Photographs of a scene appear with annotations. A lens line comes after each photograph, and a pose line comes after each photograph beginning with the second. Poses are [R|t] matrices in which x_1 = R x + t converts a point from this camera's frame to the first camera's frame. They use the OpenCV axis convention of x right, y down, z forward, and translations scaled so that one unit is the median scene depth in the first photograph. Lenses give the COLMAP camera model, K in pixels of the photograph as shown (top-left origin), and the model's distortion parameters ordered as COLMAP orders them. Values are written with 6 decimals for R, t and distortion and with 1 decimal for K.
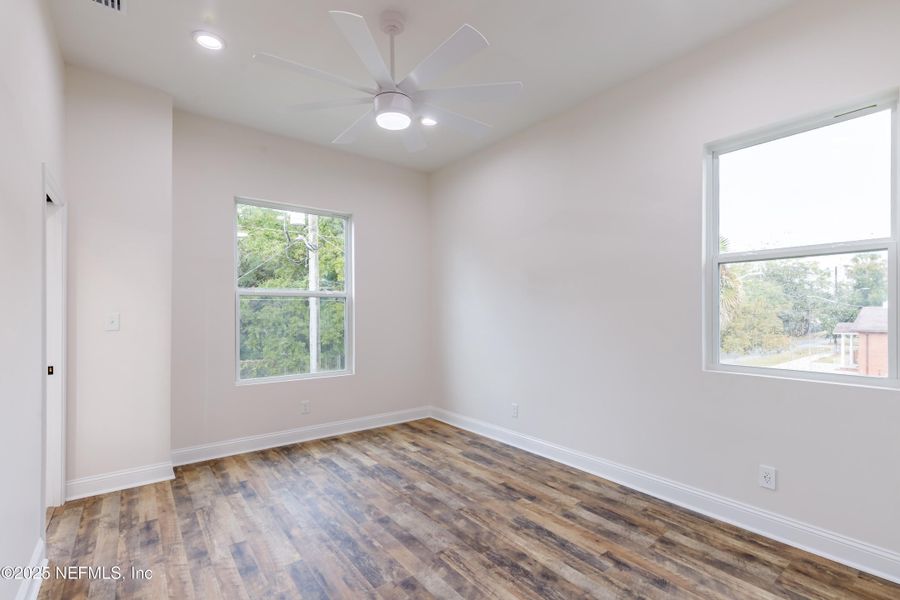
lens RADIAL K [[410.8, 0, 451.7], [0, 410.8, 308.3], [0, 0, 1]] dist [0.013433, -0.001749]
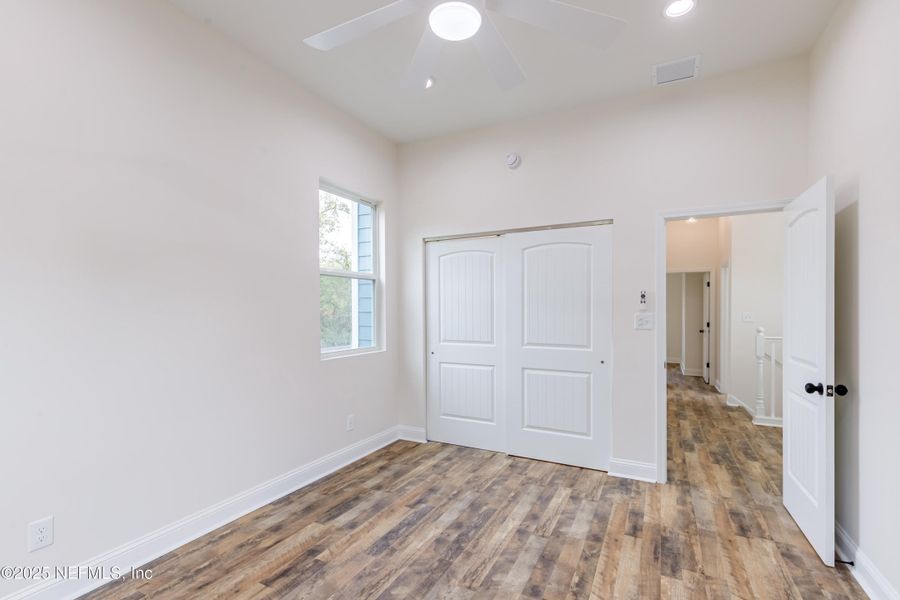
lens RADIAL K [[410.8, 0, 451.7], [0, 410.8, 308.3], [0, 0, 1]] dist [0.013433, -0.001749]
pose [[-0.422640, 0.006909, 0.906271, -0.633471], [-0.006887, 0.999918, -0.010835, 0.005435], [-0.906272, -0.010820, -0.422557, 1.106413]]
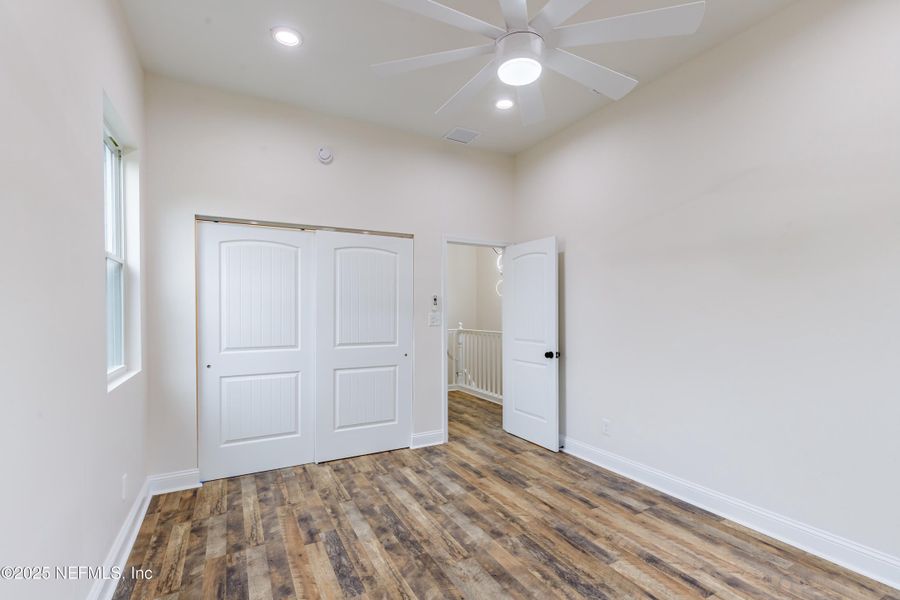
lens RADIAL K [[410.8, 0, 451.7], [0, 410.8, 308.3], [0, 0, 1]] dist [0.013433, -0.001749]
pose [[-0.986620, 0.004734, 0.162970, -0.121522], [0.001987, 0.999853, -0.017014, 0.011006], [-0.163027, -0.016462, -0.986484, 1.555046]]
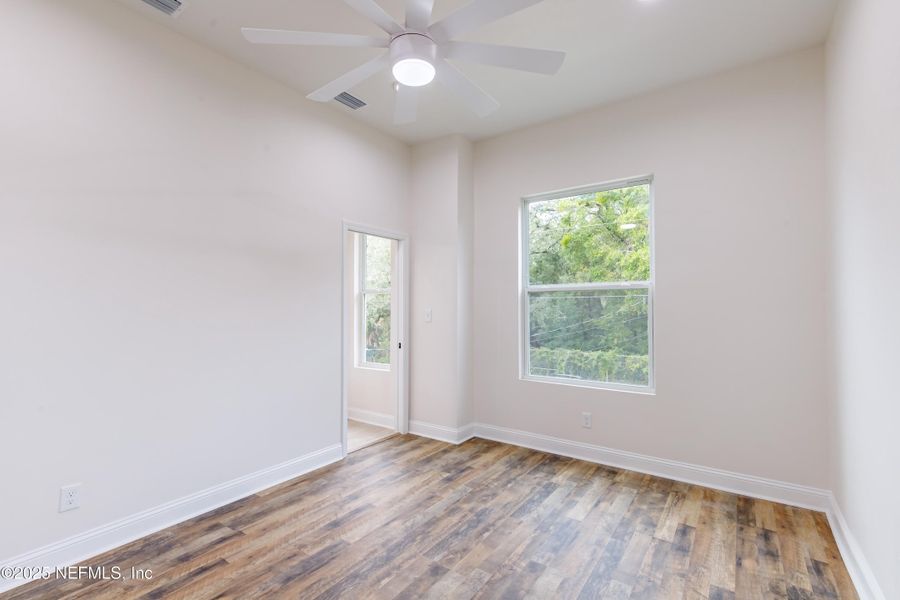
lens RADIAL K [[410.8, 0, 451.7], [0, 410.8, 308.3], [0, 0, 1]] dist [0.013433, -0.001749]
pose [[0.288776, 0.004904, -0.957384, 0.547521], [0.010998, 0.999904, 0.008439, -0.000035], [0.957334, -0.012966, 0.288694, 0.723878]]
